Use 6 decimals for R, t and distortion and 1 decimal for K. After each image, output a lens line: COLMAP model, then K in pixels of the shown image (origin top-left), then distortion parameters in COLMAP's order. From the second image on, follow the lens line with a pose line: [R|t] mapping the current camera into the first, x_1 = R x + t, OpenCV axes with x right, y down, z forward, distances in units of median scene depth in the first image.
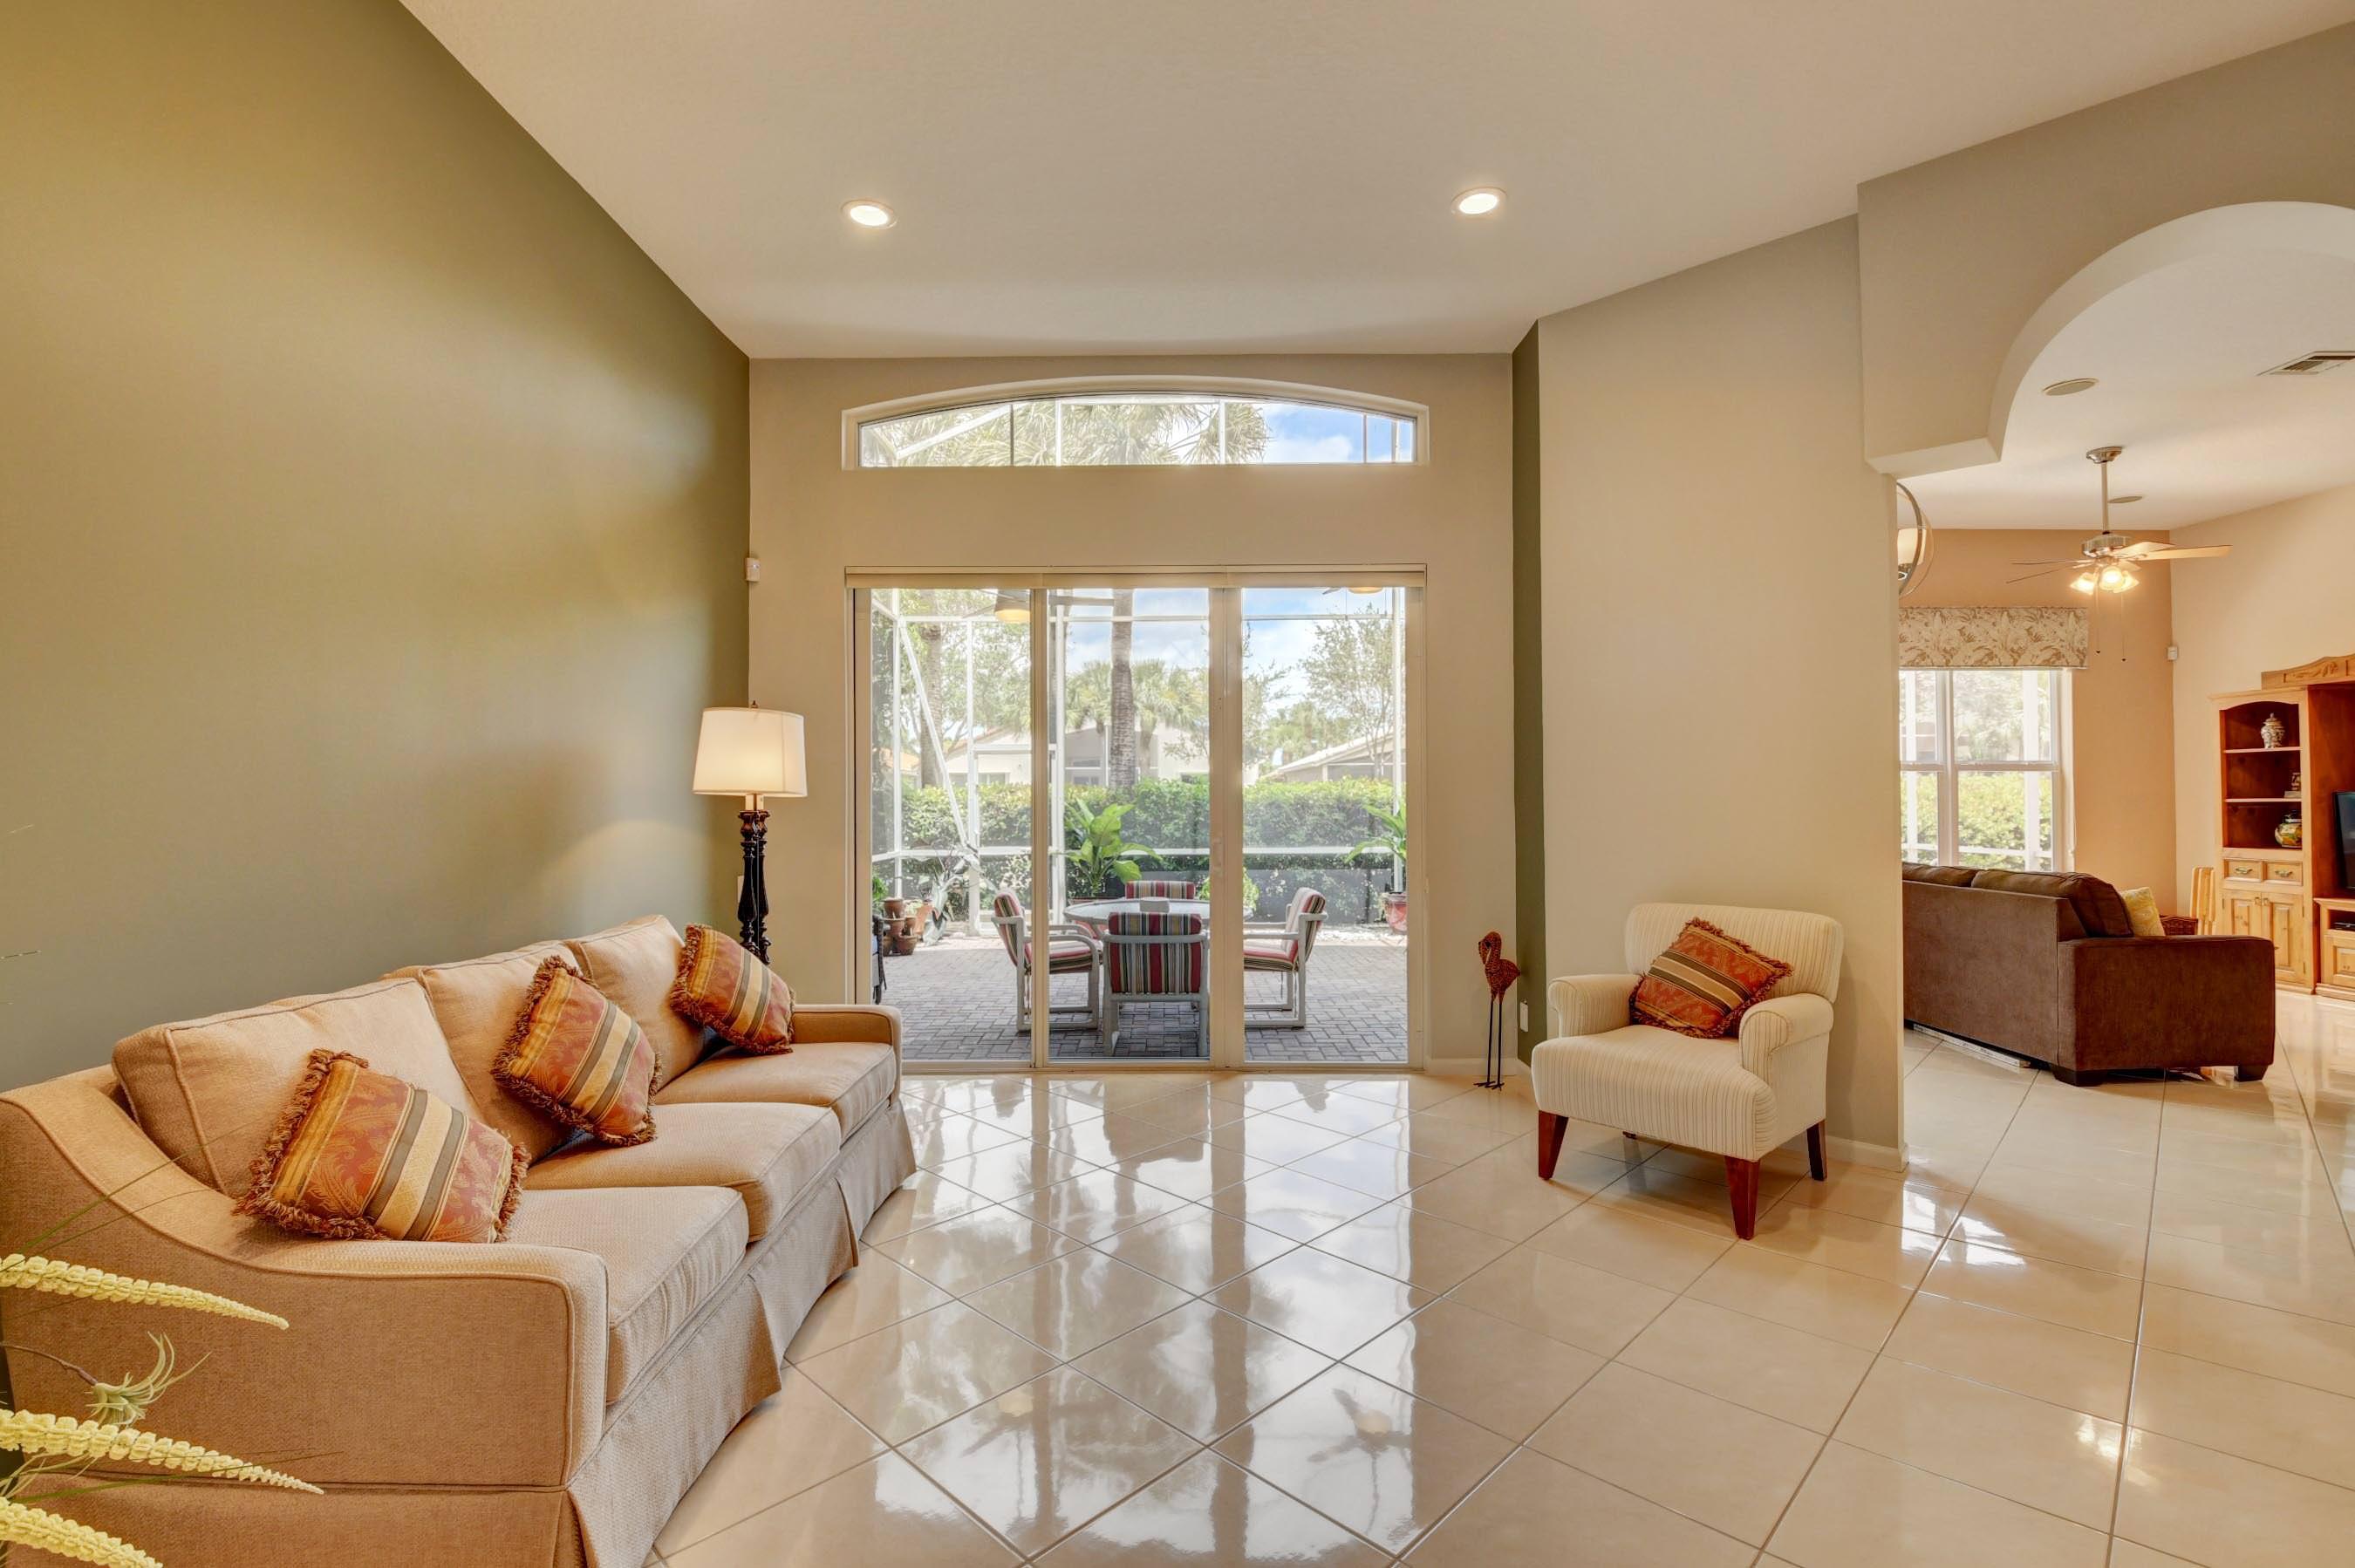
lens RADIAL K [[1046.7, 0, 1177.5], [0, 1046.7, 784.0], [0, 0, 1]] dist [-0.016165, -0.007507]
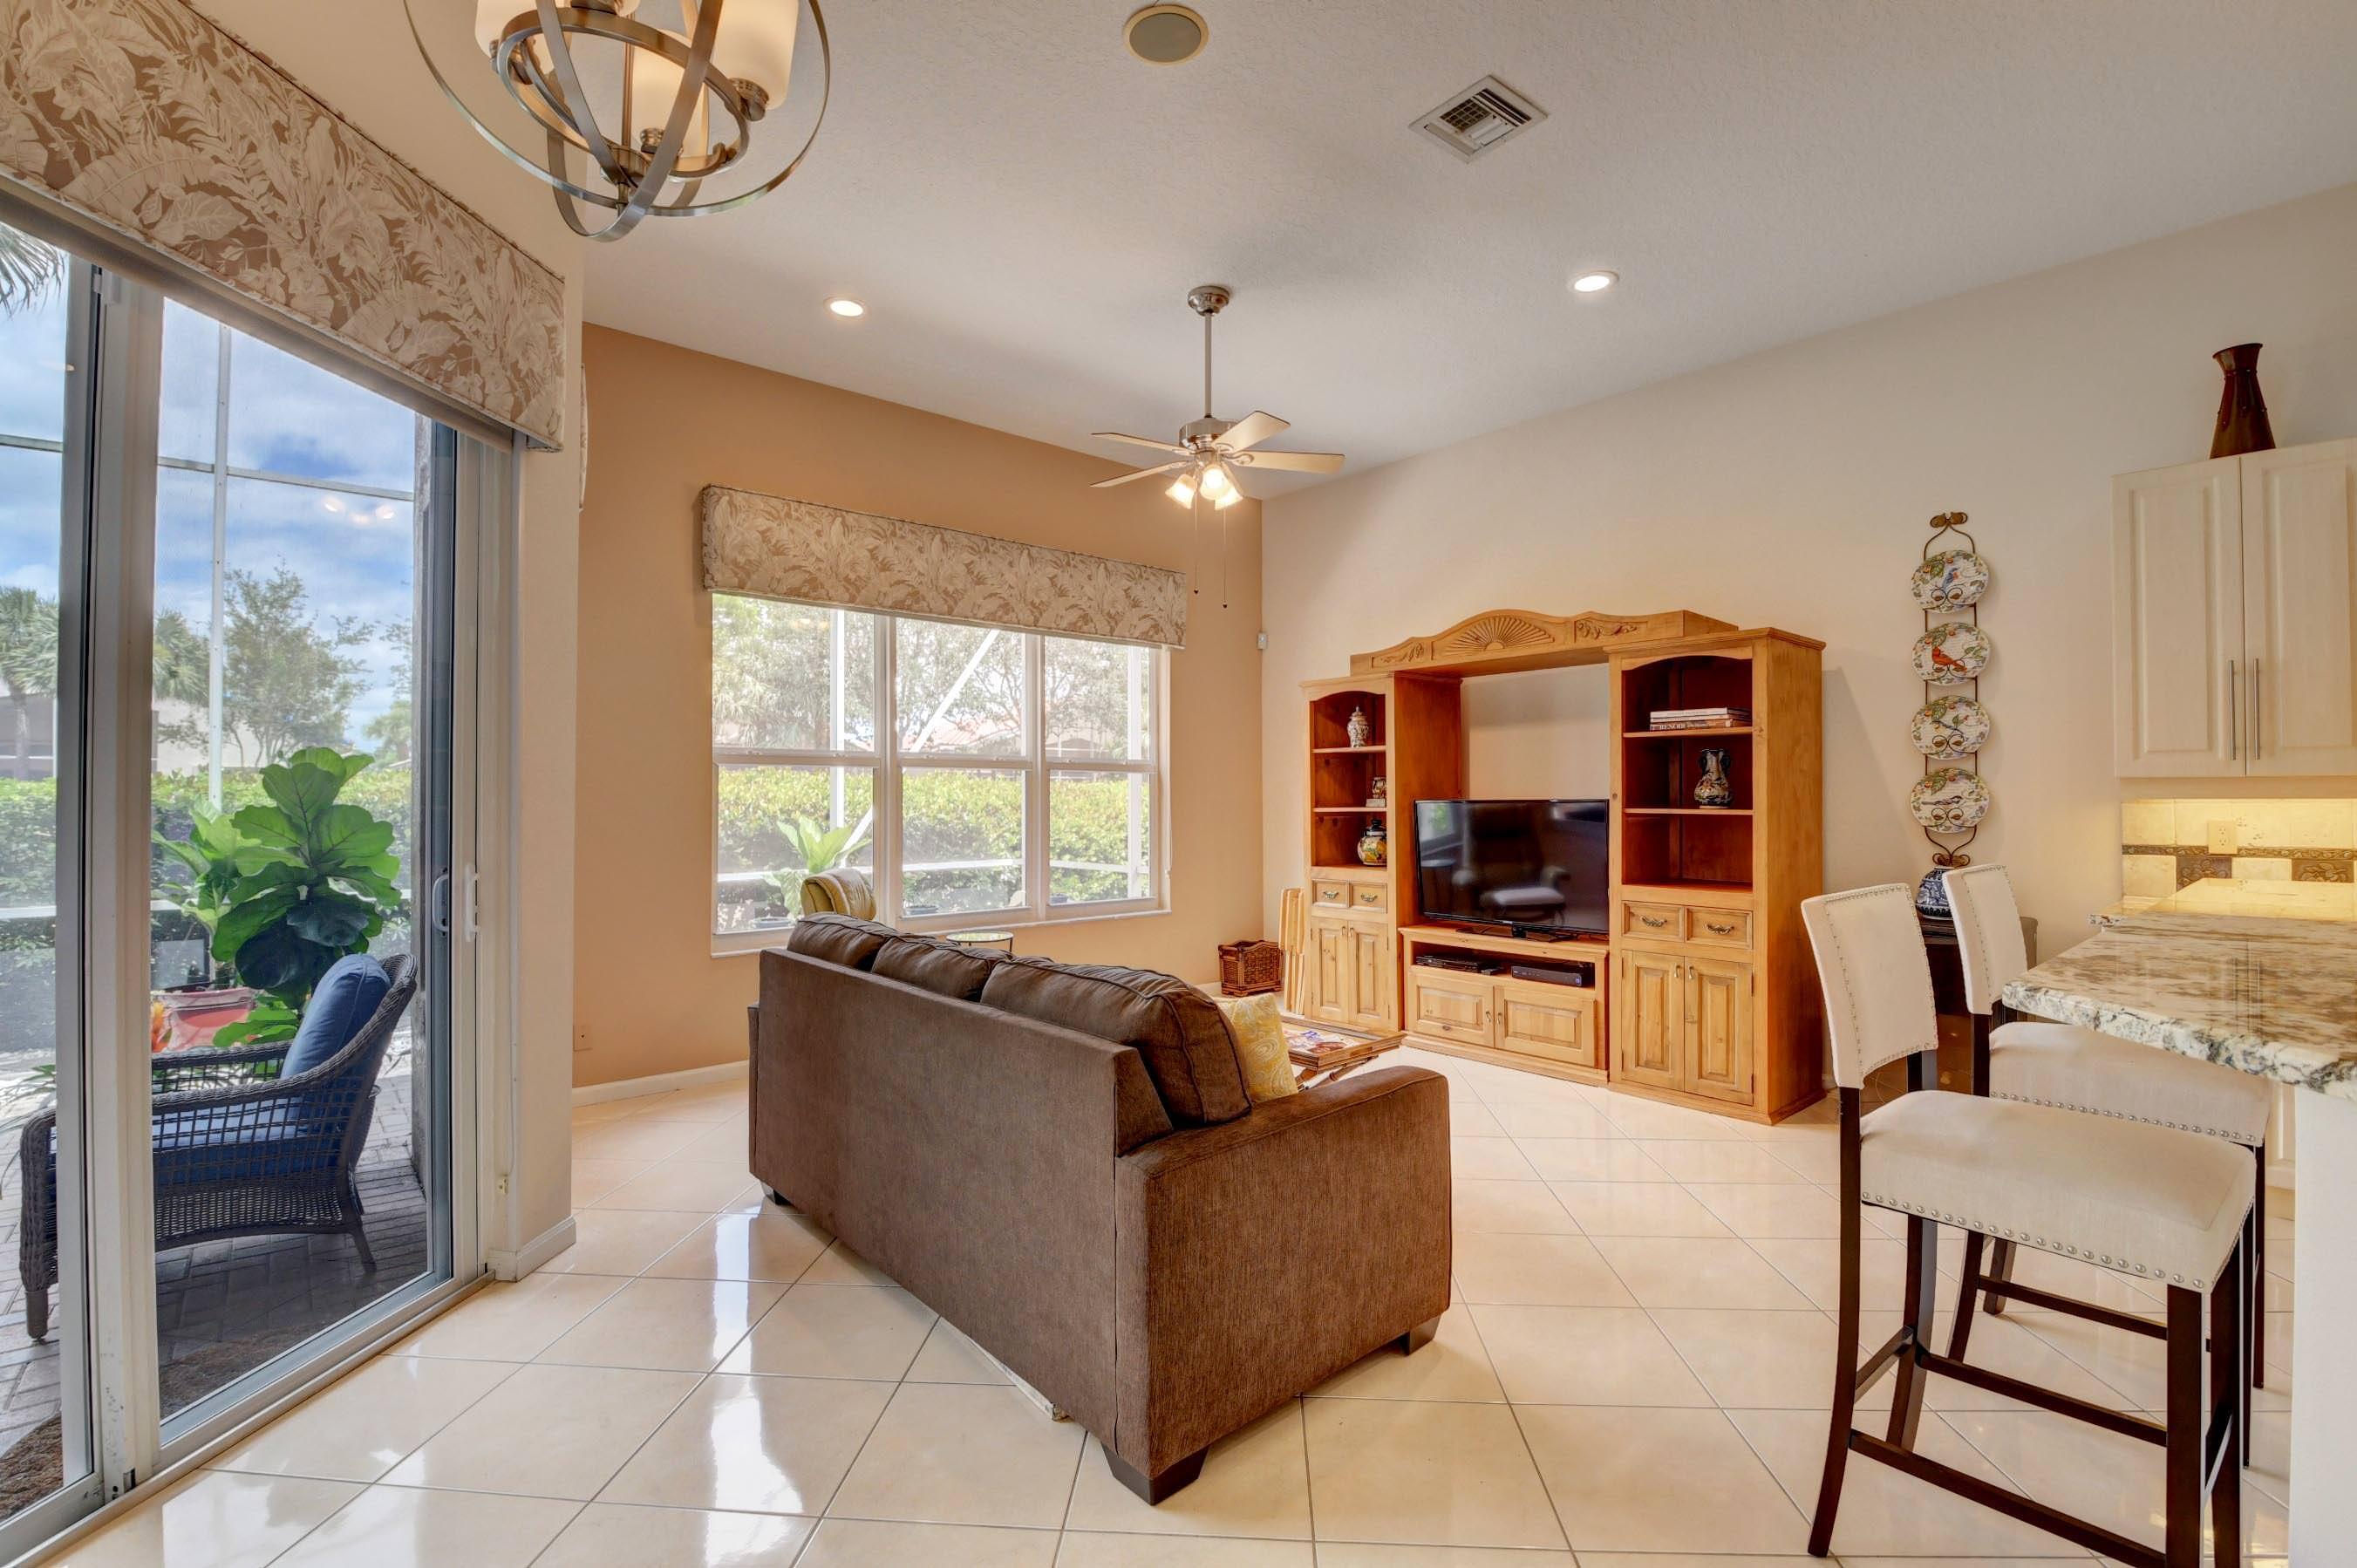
lens RADIAL K [[1023.2, 0, 1178.5], [0, 1023.2, 784.0], [0, 0, 1]] dist [0.029606, -0.036539]
pose [[0.754792, 0.013041, 0.655835, 0.518560], [-0.009585, 0.999915, -0.008850, 0.004692], [-0.655894, 0.000394, 0.754853, 0.578903]]
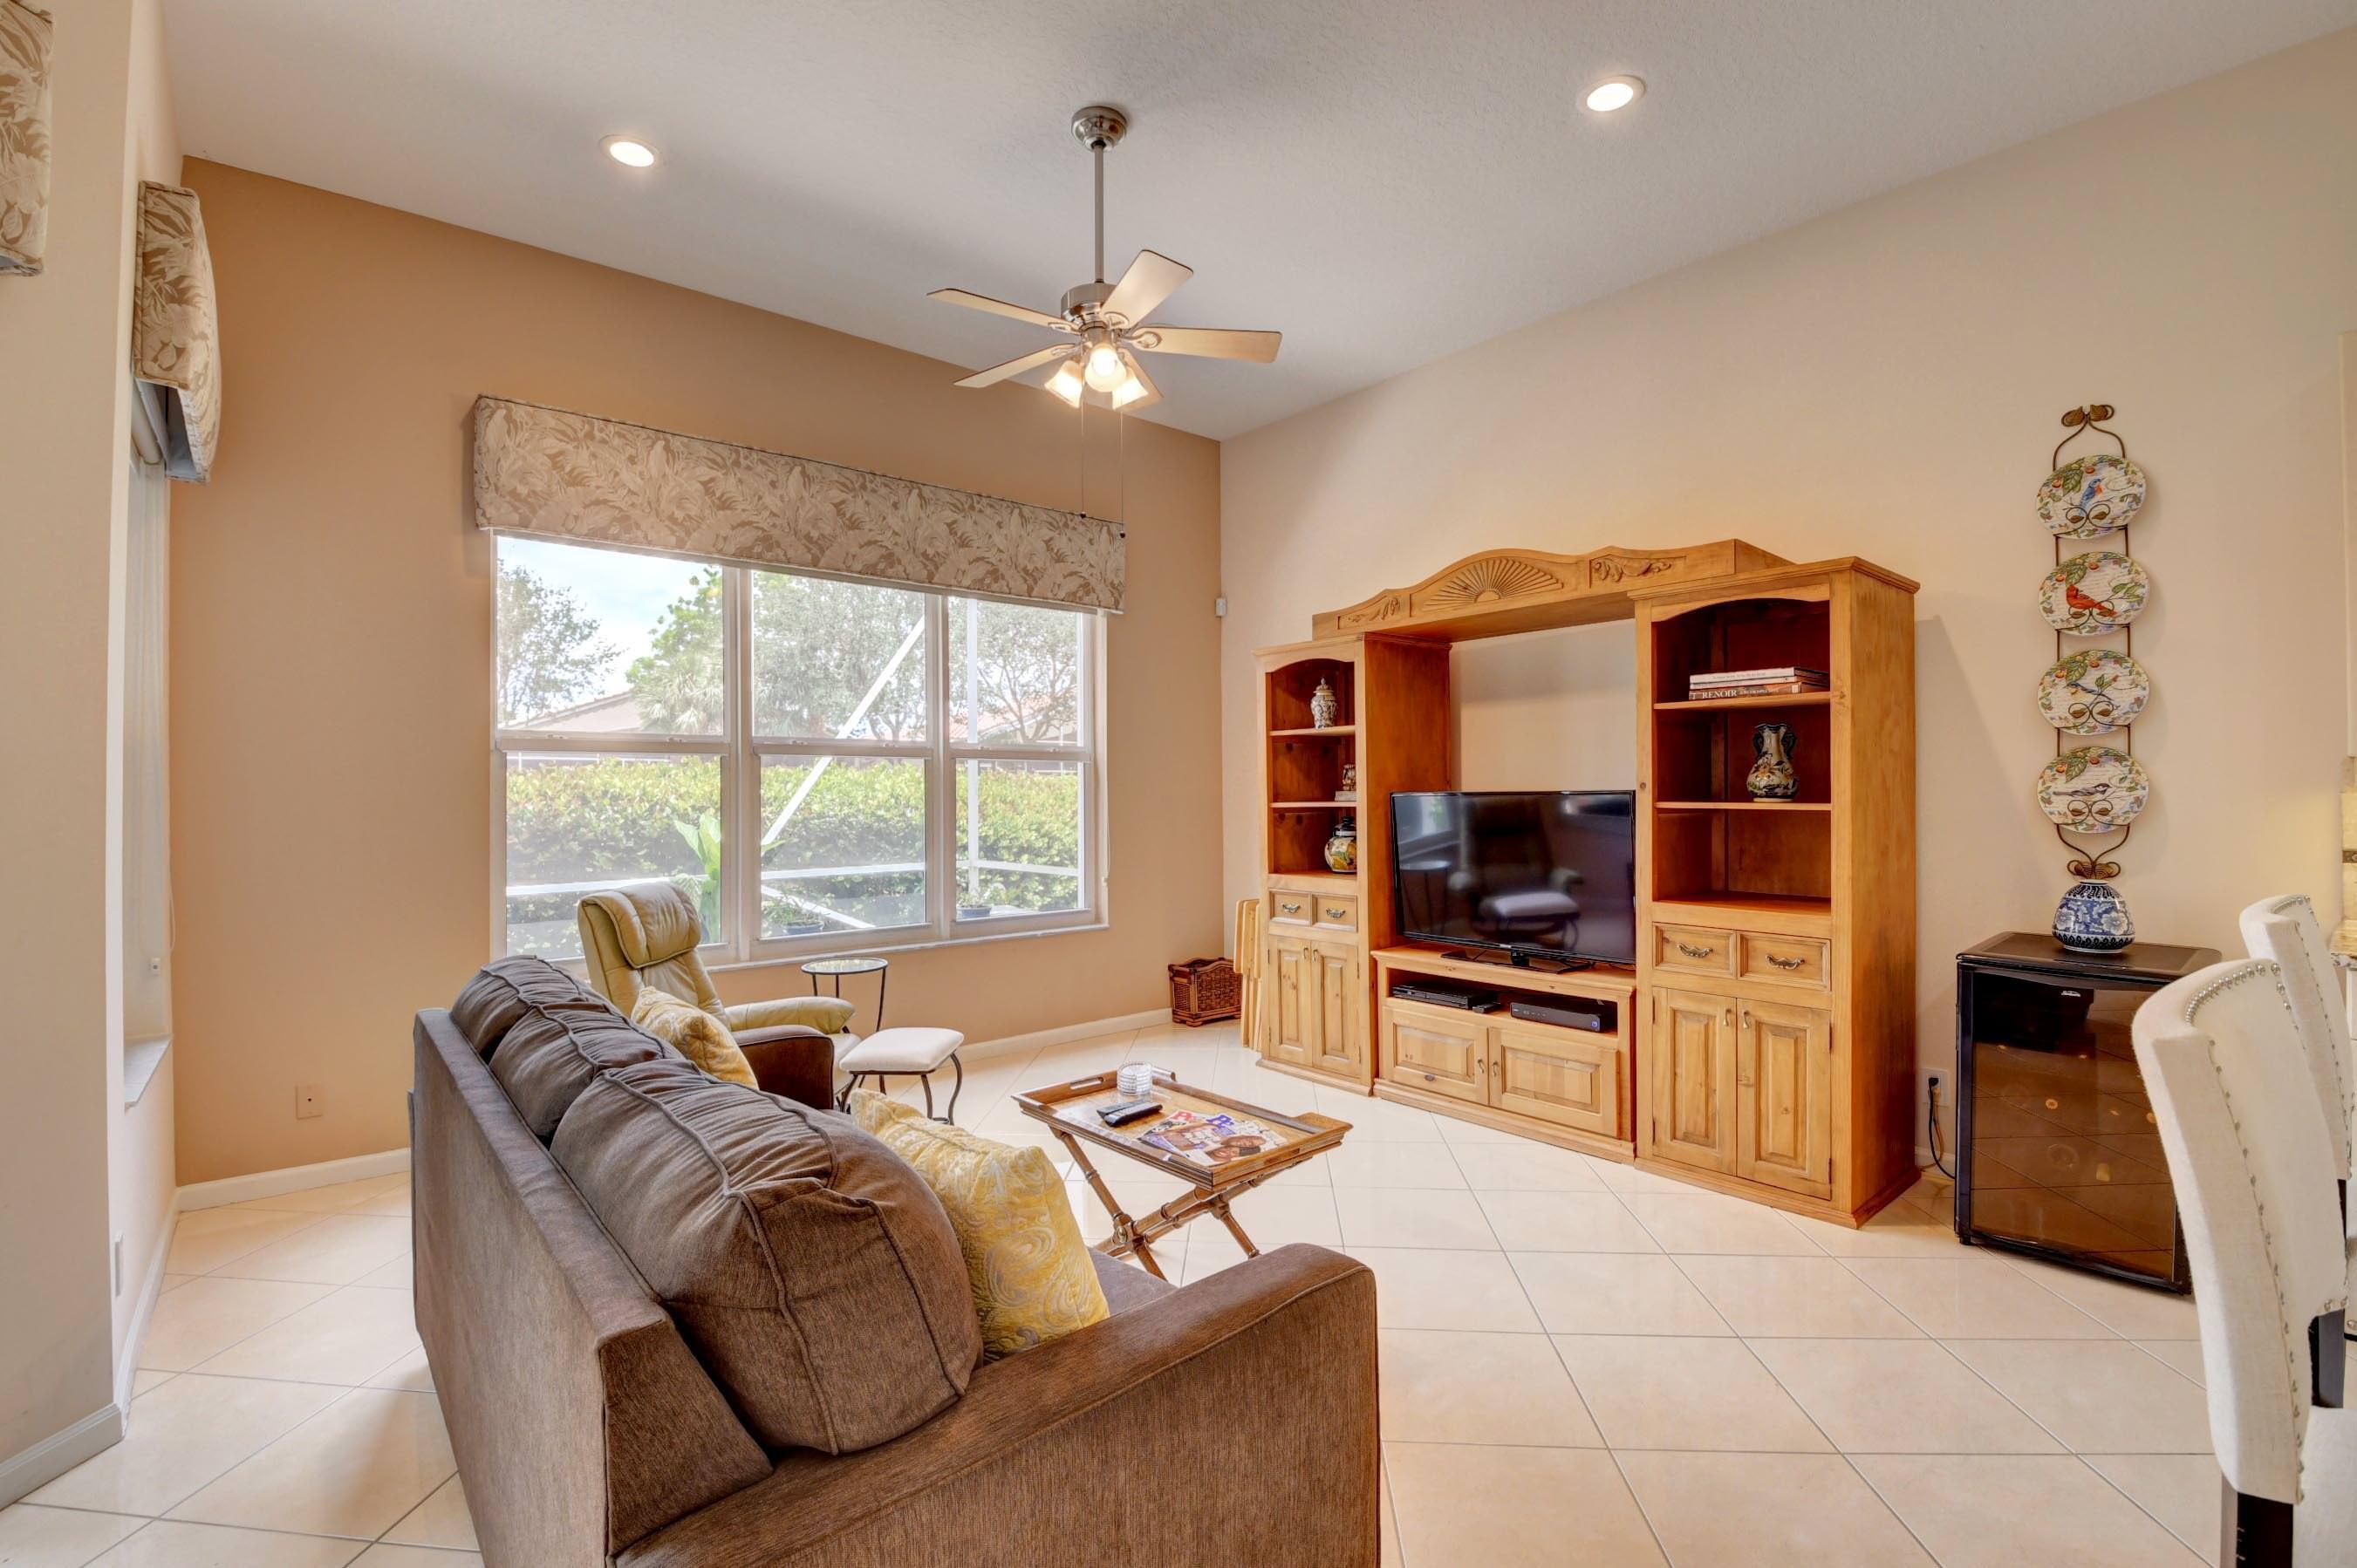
lens RADIAL K [[1023.0, 0, 1178.5], [0, 1023.0, 784.0], [0, 0, 1]] dist [0.029606, -0.036539]
pose [[0.762955, 0.005230, 0.646431, 0.702310], [-0.004845, 0.999985, -0.002371, 0.005352], [-0.646434, -0.001323, 0.762969, 0.676757]]
